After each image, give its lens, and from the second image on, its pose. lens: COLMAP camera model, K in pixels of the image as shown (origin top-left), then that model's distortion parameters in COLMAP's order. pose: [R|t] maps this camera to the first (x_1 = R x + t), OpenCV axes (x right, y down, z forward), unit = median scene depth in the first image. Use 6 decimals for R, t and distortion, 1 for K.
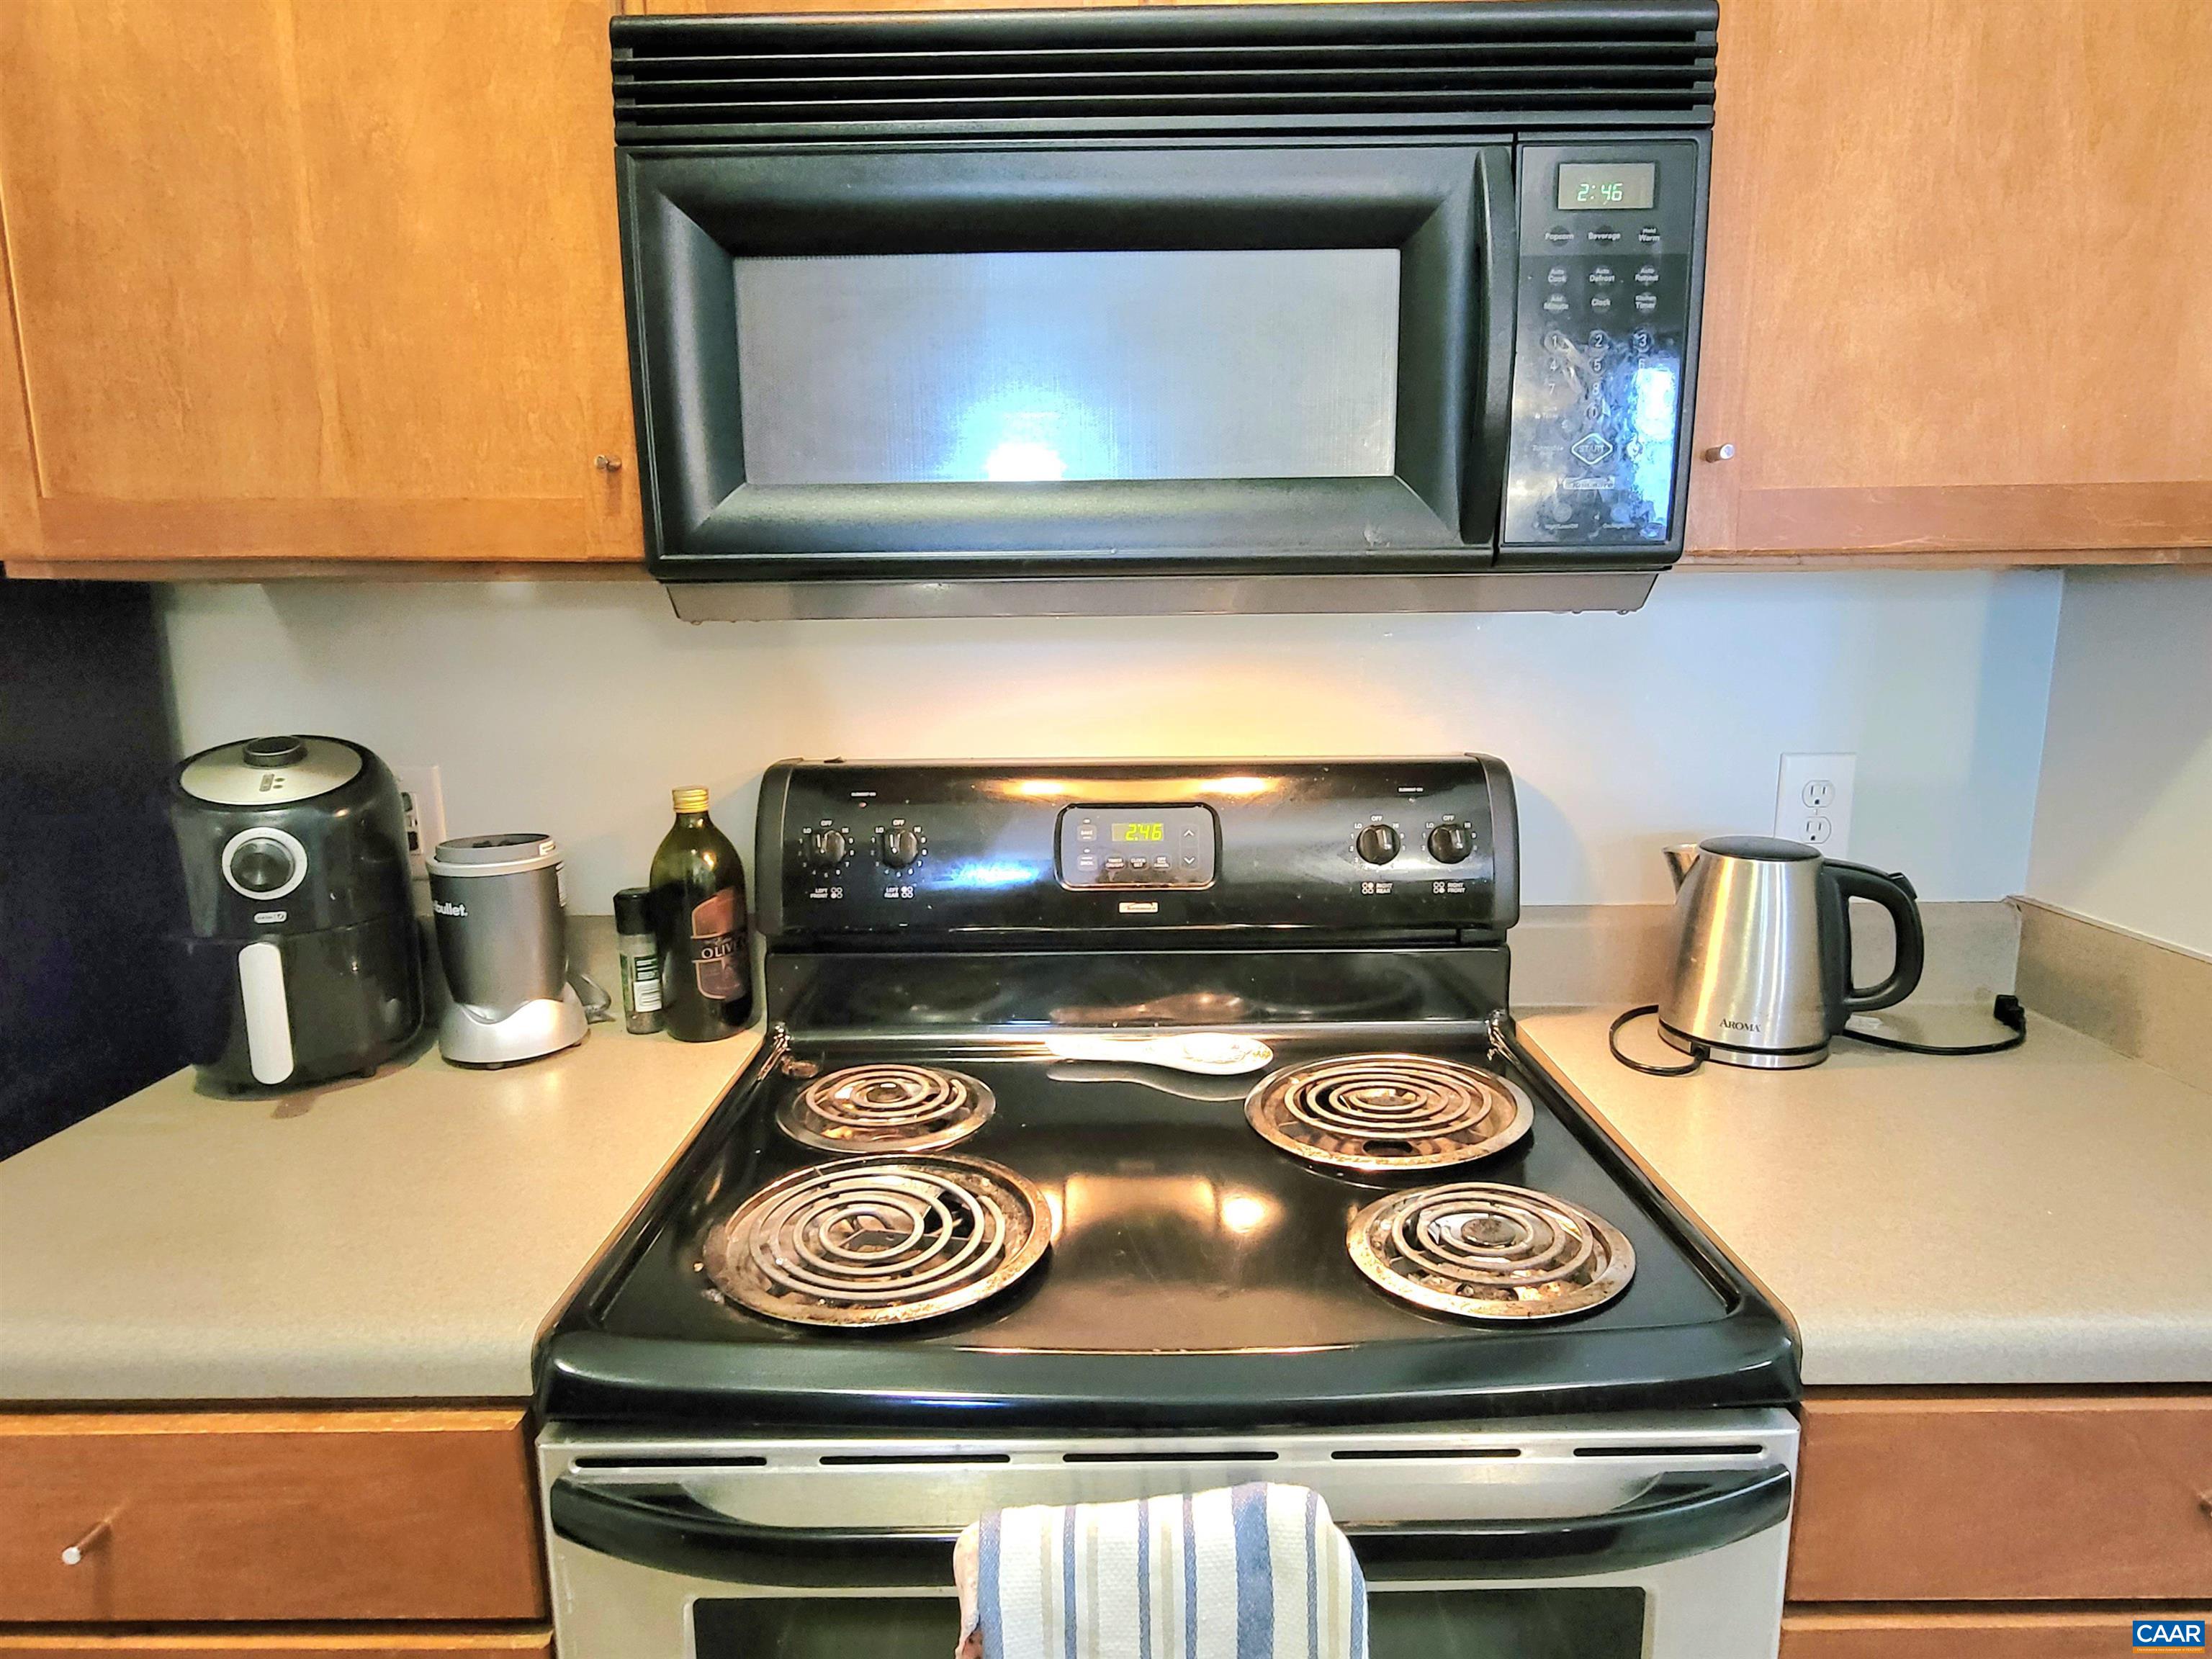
lens RADIAL K [[1286.3, 0, 1103.8], [0, 1286.3, 834.4], [0, 0, 1]] dist [-0.006623, -0.001234]
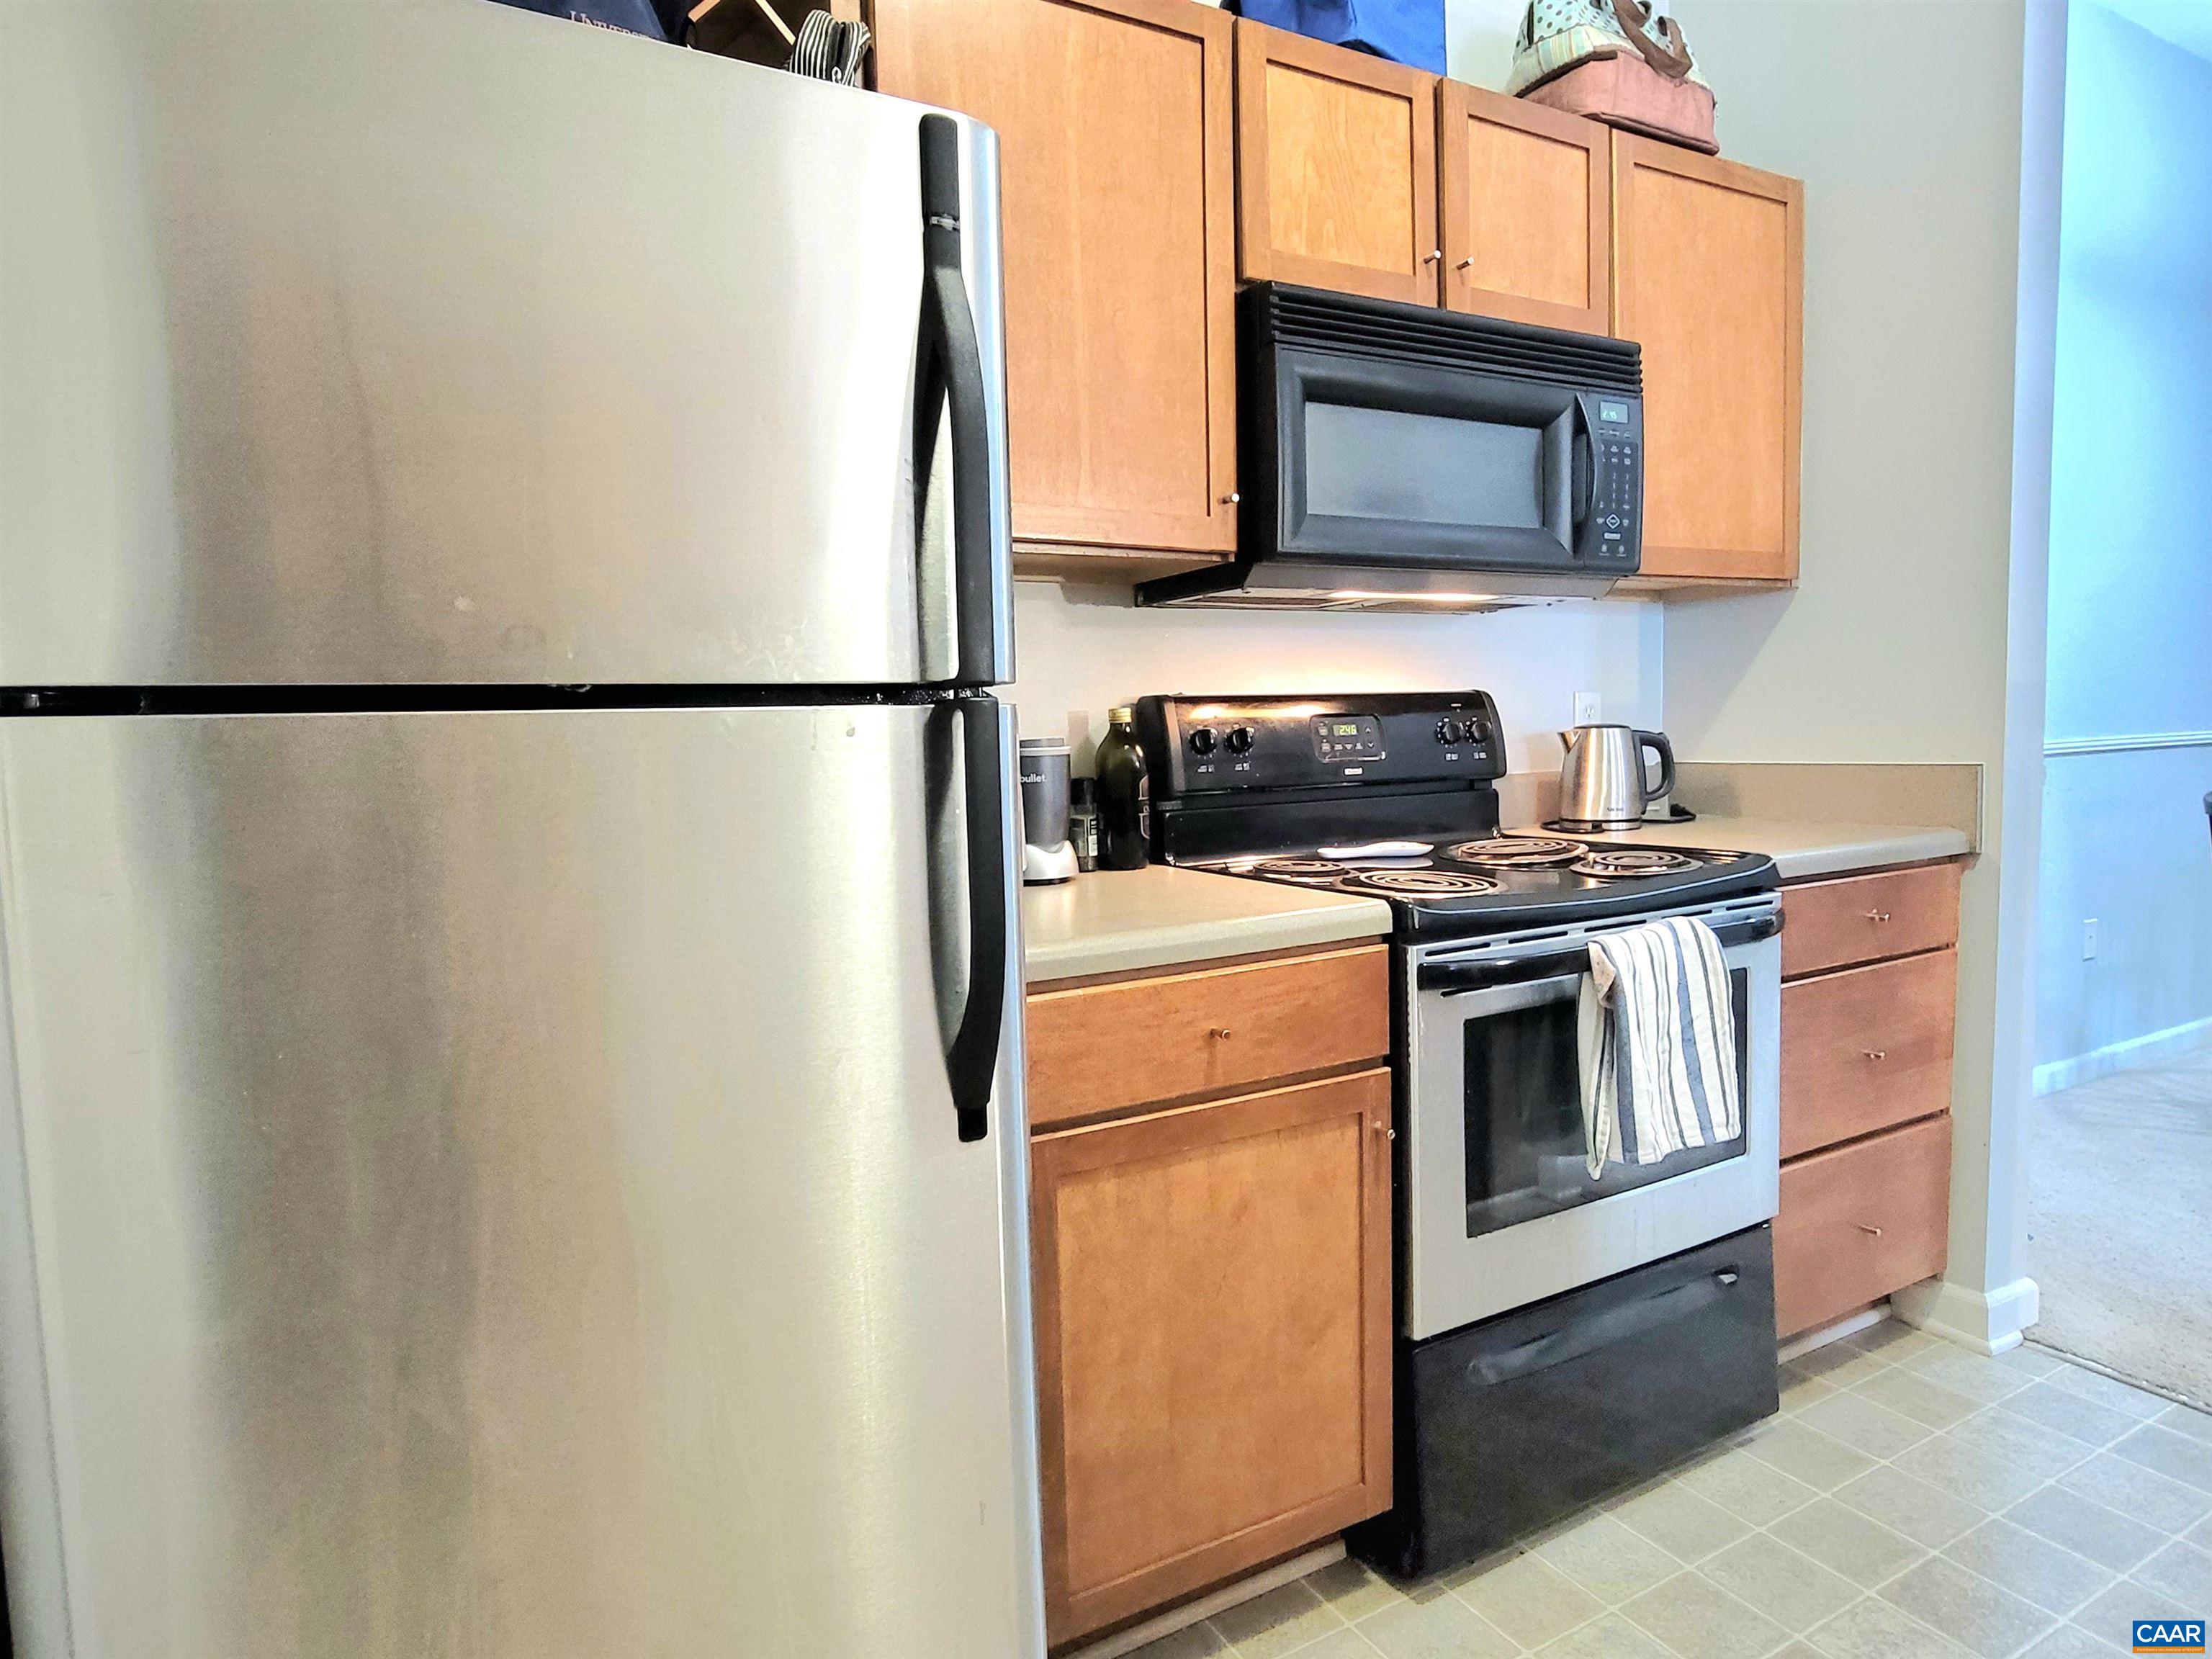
lens RADIAL K [[1286.3, 0, 1103.8], [0, 1286.3, 834.4], [0, 0, 1]] dist [-0.006623, -0.001234]
pose [[0.872037, -0.058164, 0.485972, -1.479378], [0.109381, 0.990961, -0.077672, 0.315969], [-0.477062, 0.120889, 0.870516, -0.472258]]
